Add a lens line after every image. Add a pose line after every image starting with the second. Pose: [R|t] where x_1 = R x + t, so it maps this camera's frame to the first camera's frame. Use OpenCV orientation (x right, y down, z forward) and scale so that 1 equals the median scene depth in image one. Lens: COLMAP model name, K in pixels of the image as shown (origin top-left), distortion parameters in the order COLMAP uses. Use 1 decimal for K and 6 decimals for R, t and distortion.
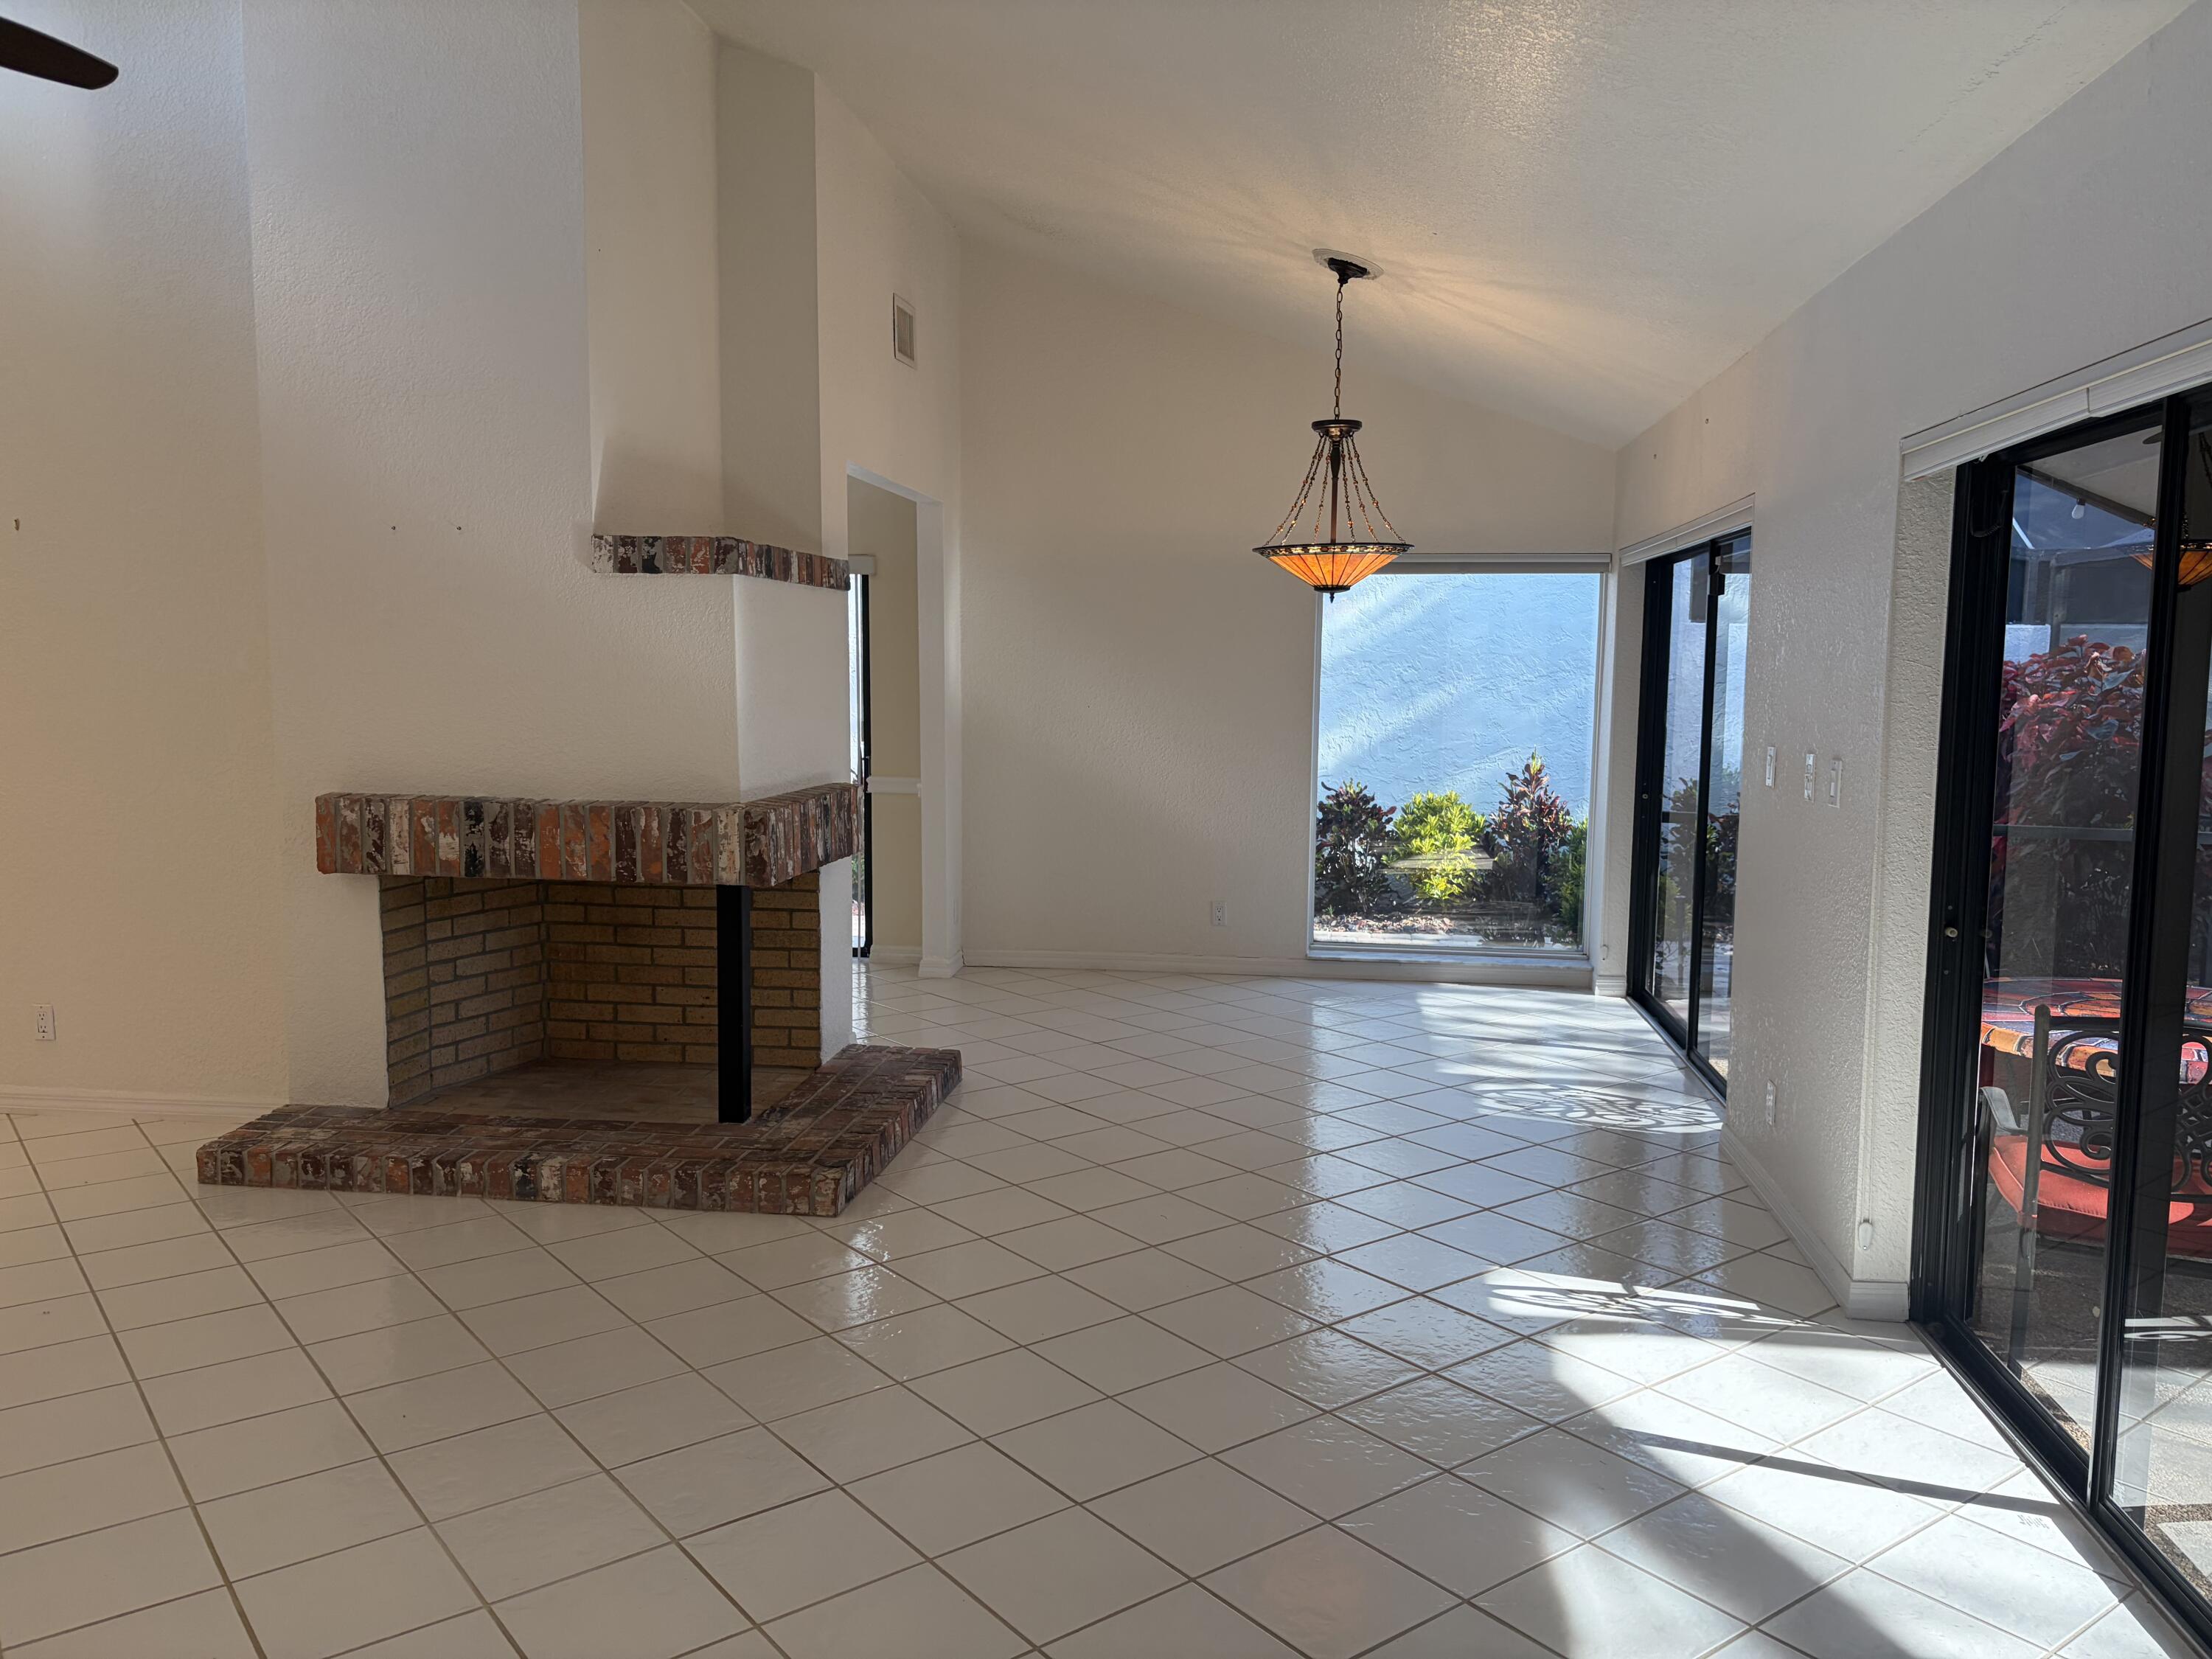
lens RADIAL K [[1669.3, 0, 1117.6], [0, 1669.3, 835.4], [0, 0, 1]] dist [0.045708, -0.049282]
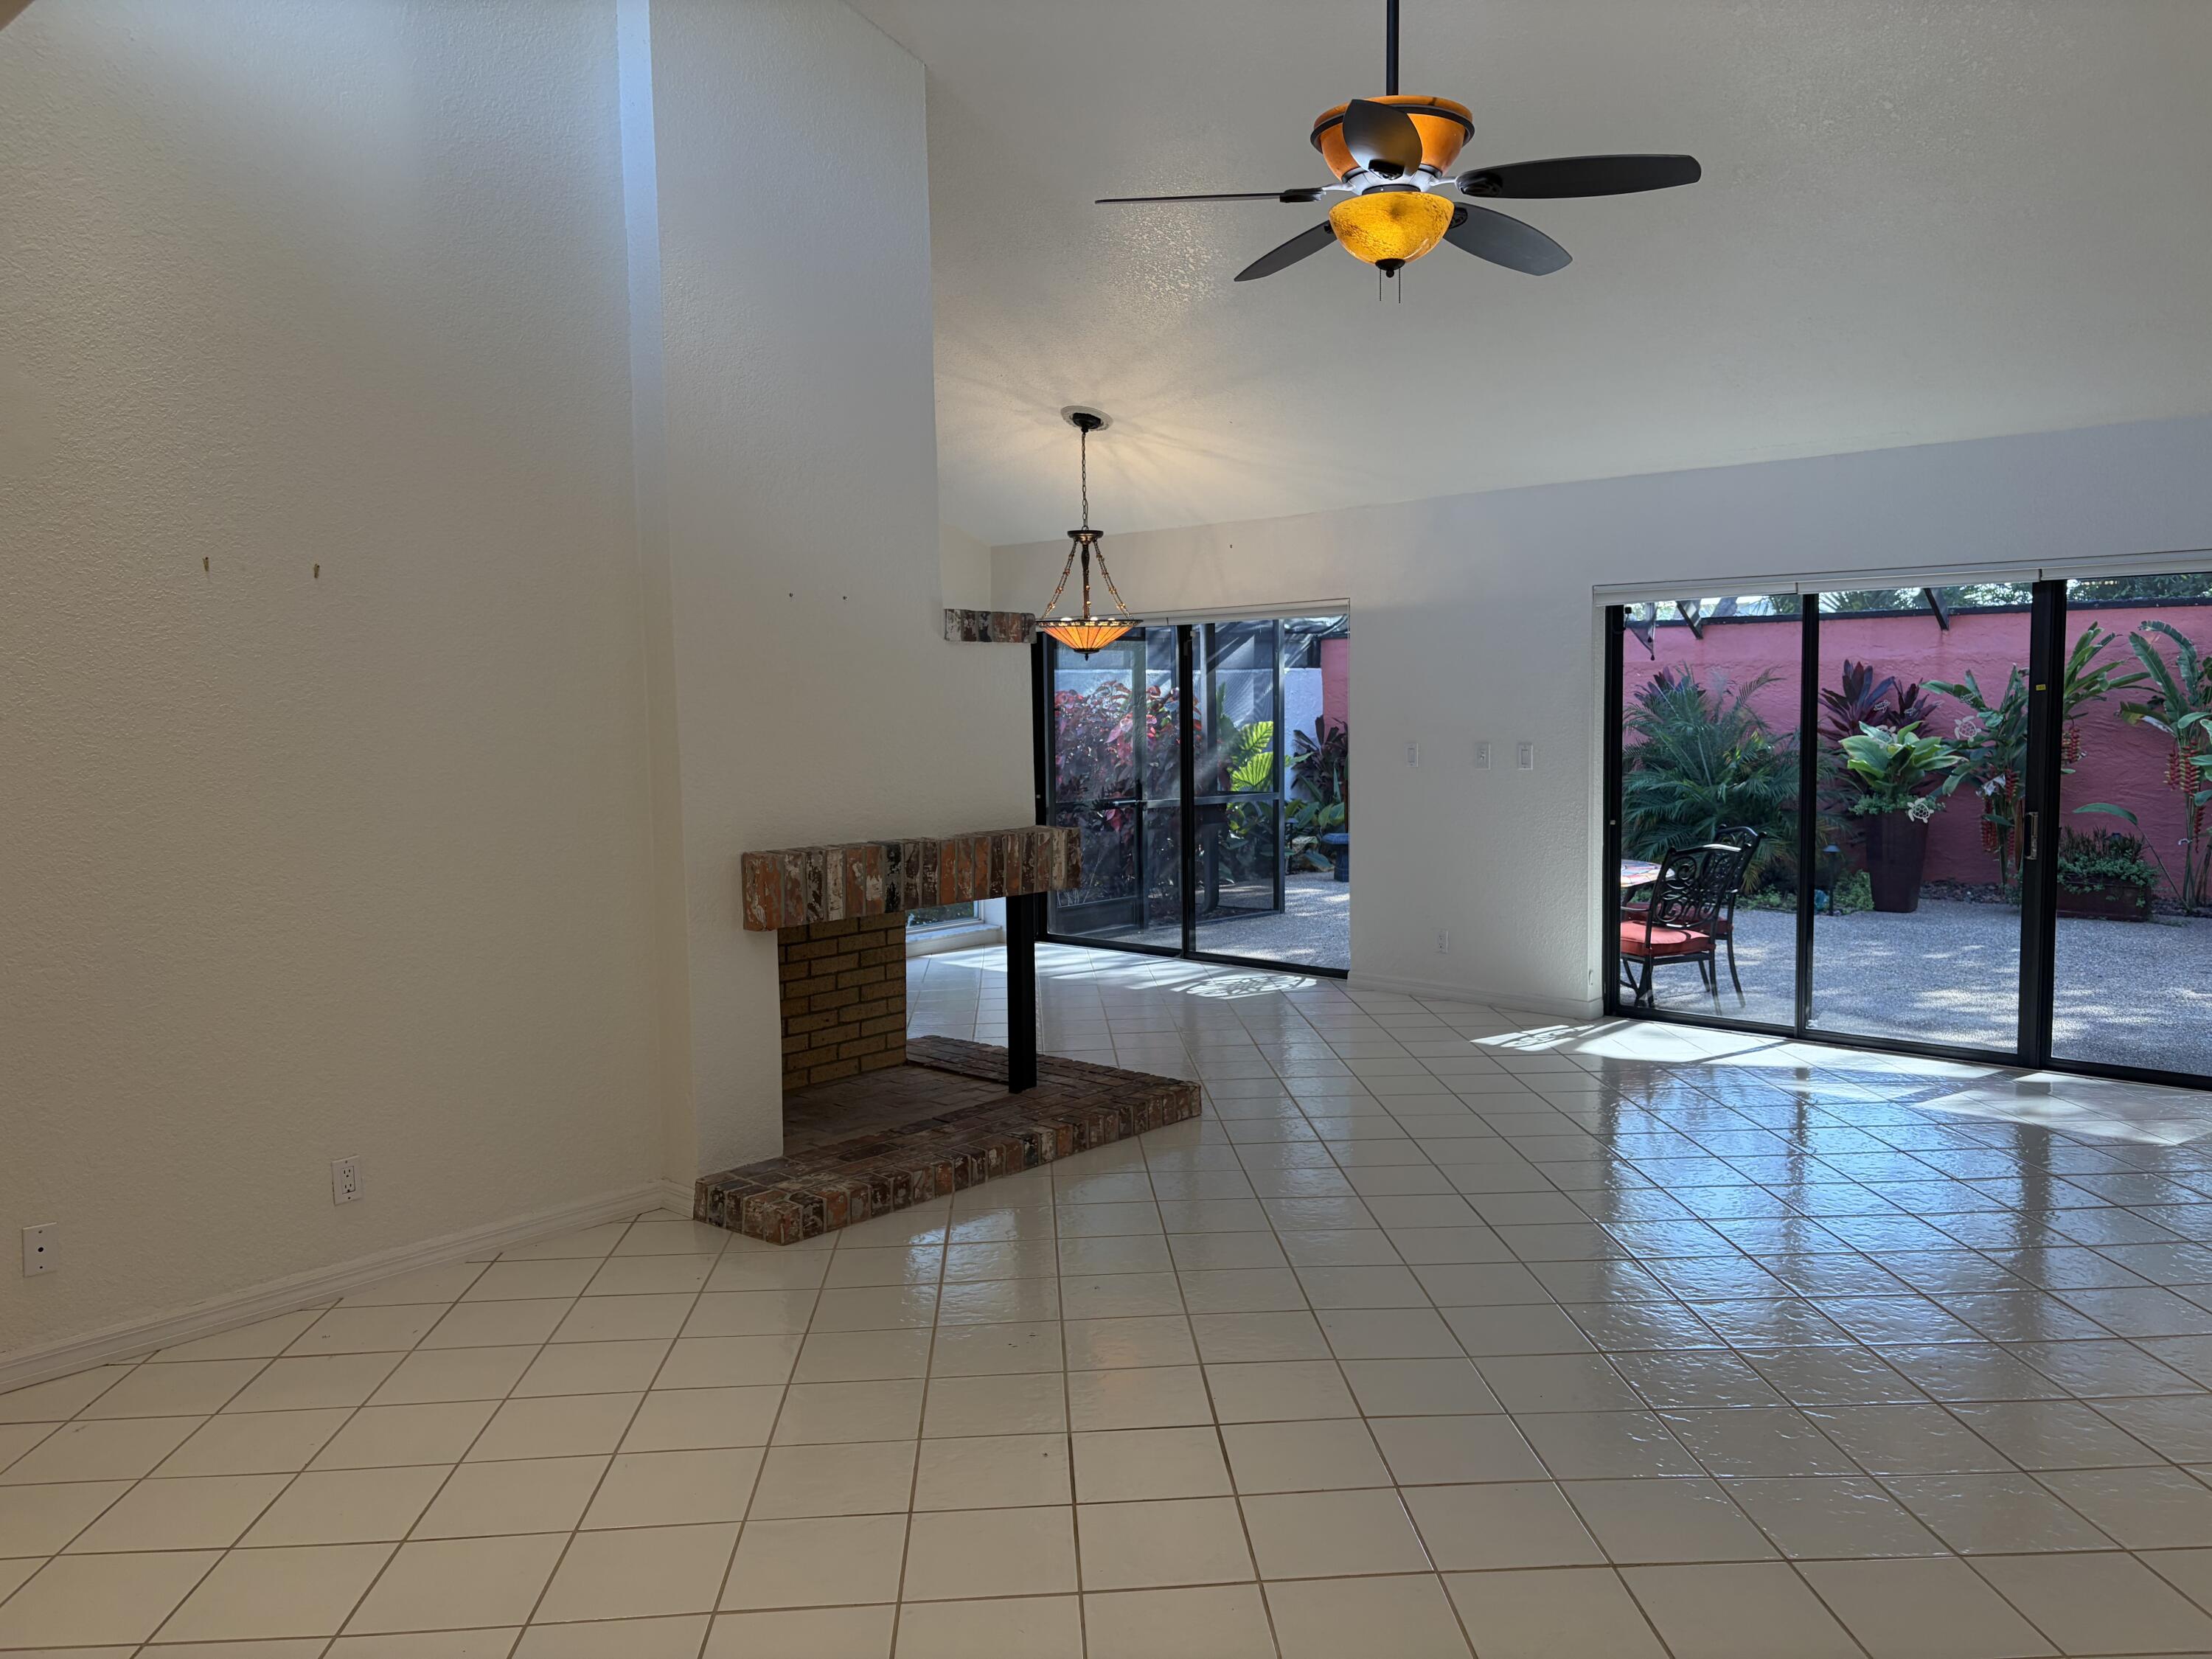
lens RADIAL K [[1669.3, 0, 1170.7], [0, 1669.3, 813.5], [0, 0, 1]] dist [0.045708, -0.049282]
pose [[0.543376, -0.077828, 0.835874, -1.193598], [0.104786, 0.994194, 0.024451, -0.047724], [-0.832924, 0.074302, 0.548376, 0.234581]]
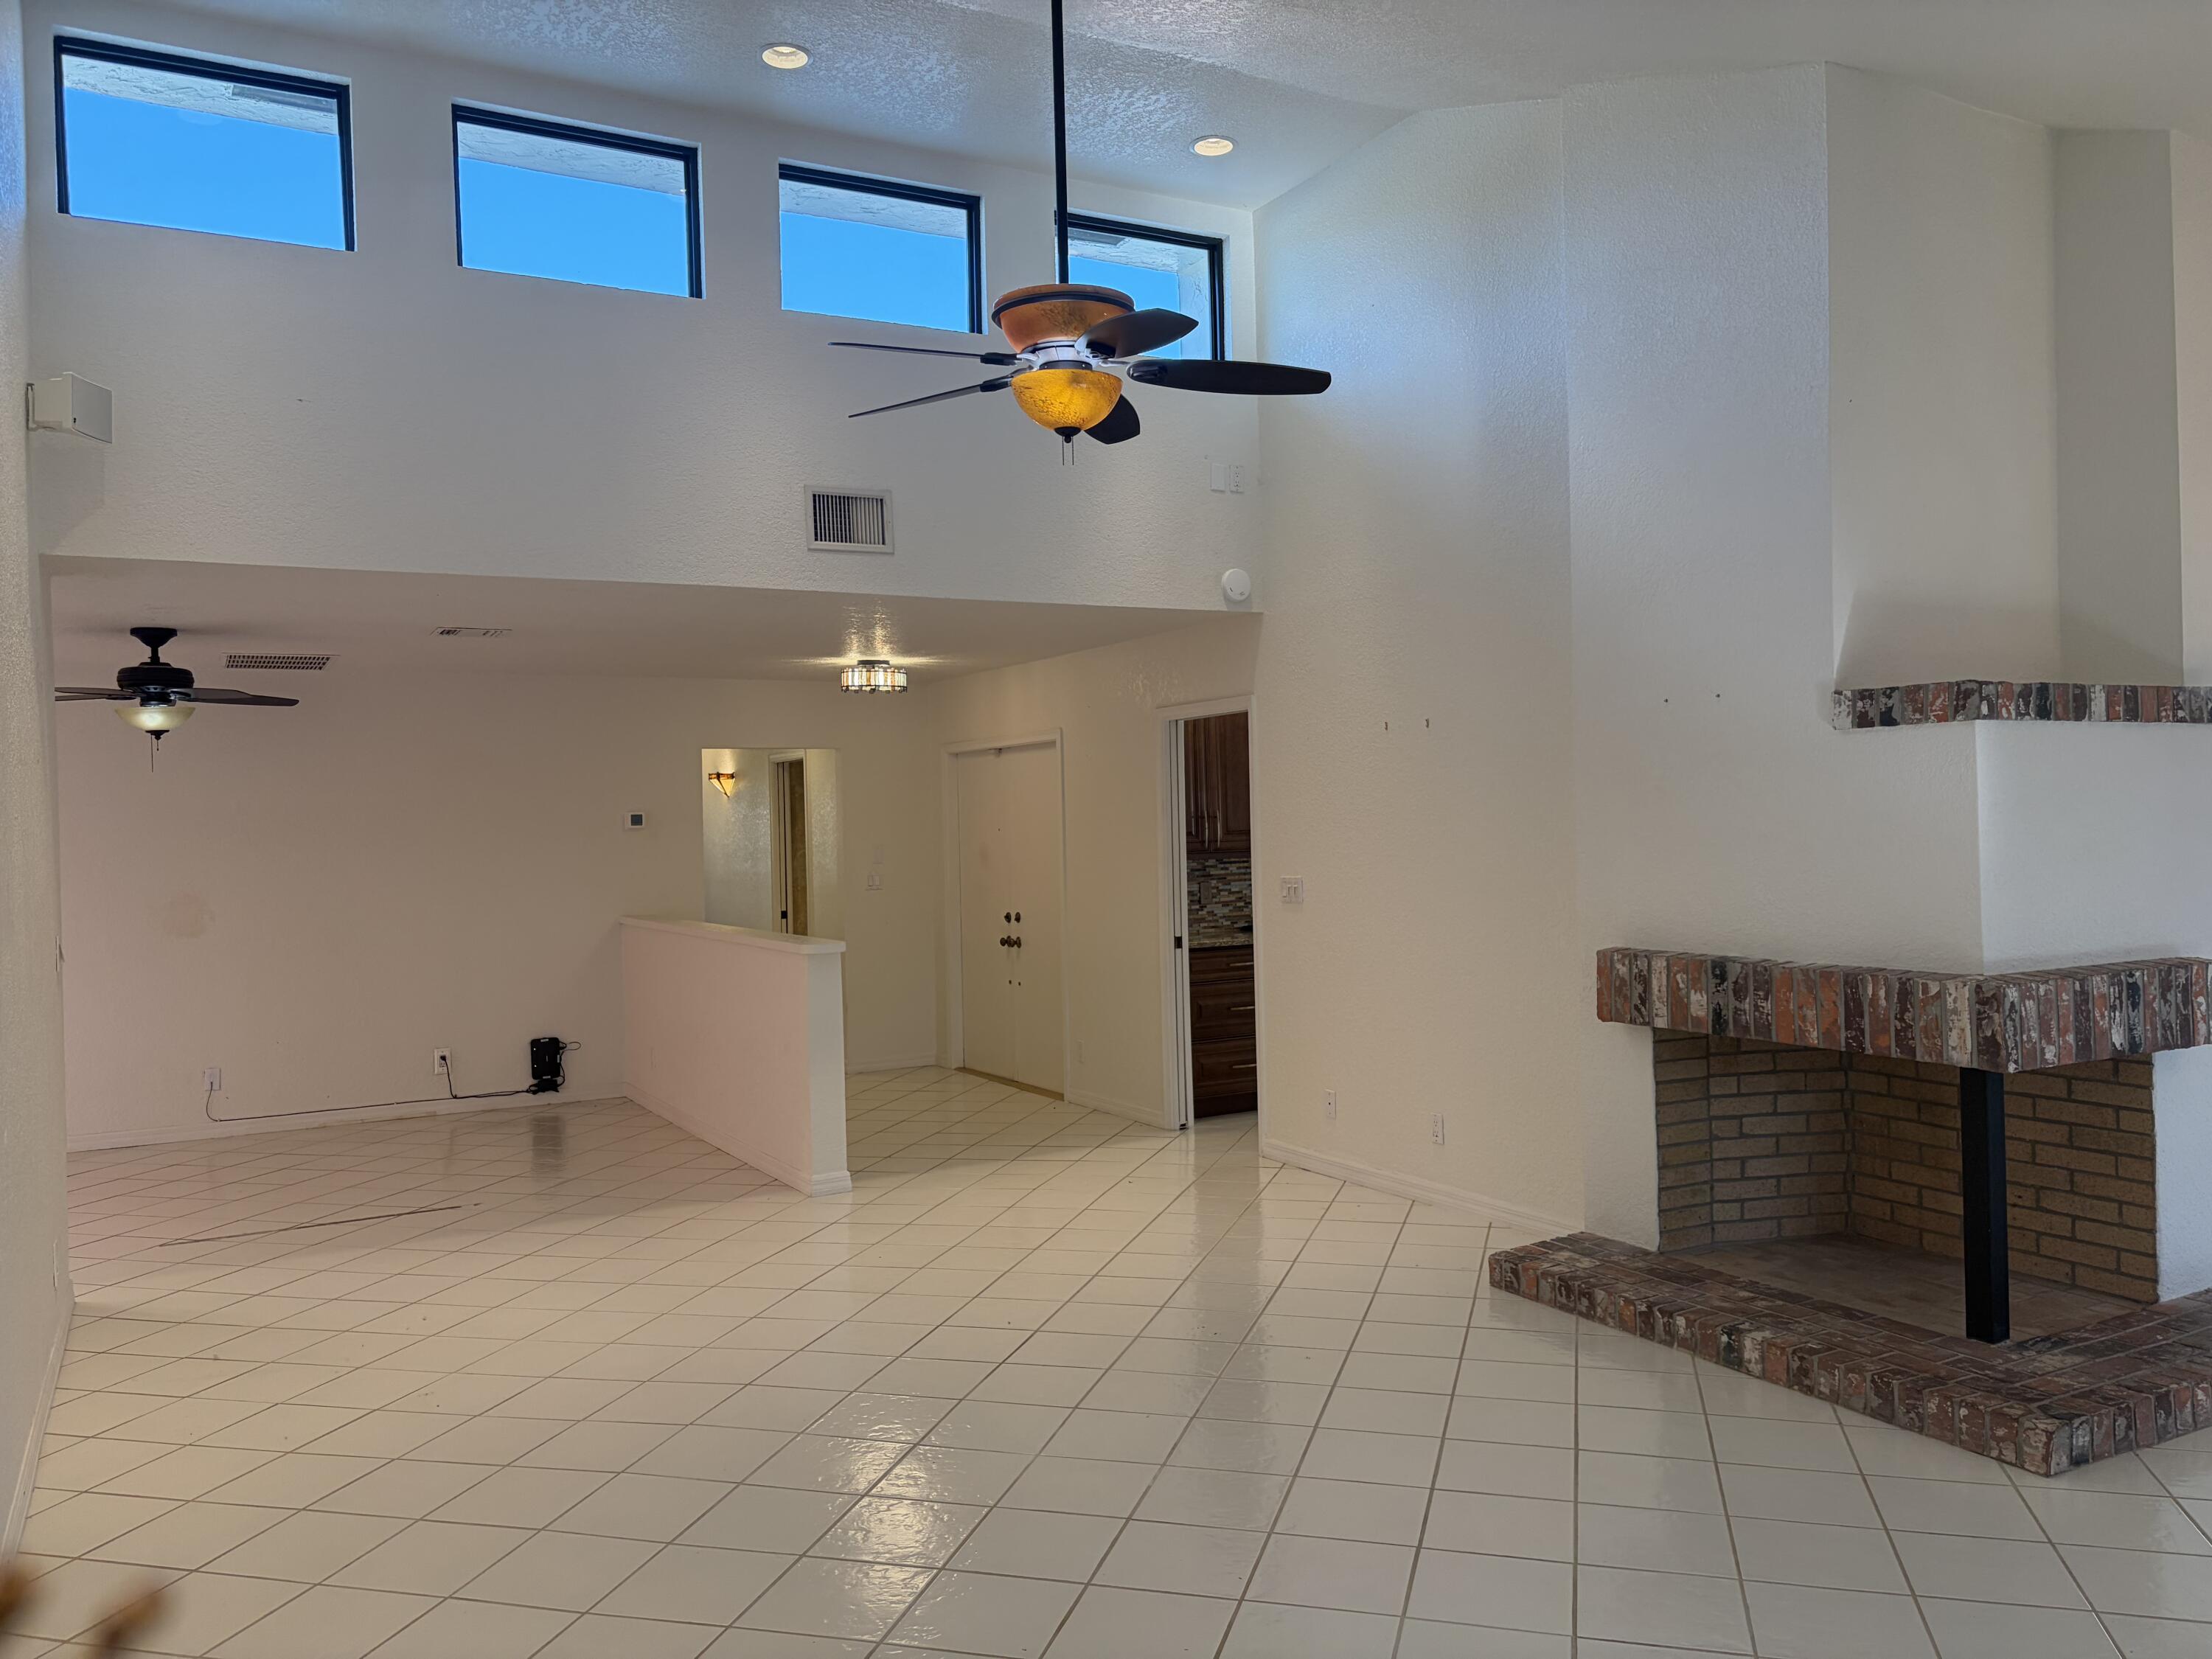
lens RADIAL K [[1669.3, 0, 1119.8], [0, 1669.3, 842.1], [0, 0, 1]] dist [0.045708, -0.049282]
pose [[0.594789, -0.015111, -0.803740, 0.217989], [-0.054420, 0.996773, -0.059013, -0.011912], [0.802038, 0.078840, 0.592047, 0.098008]]
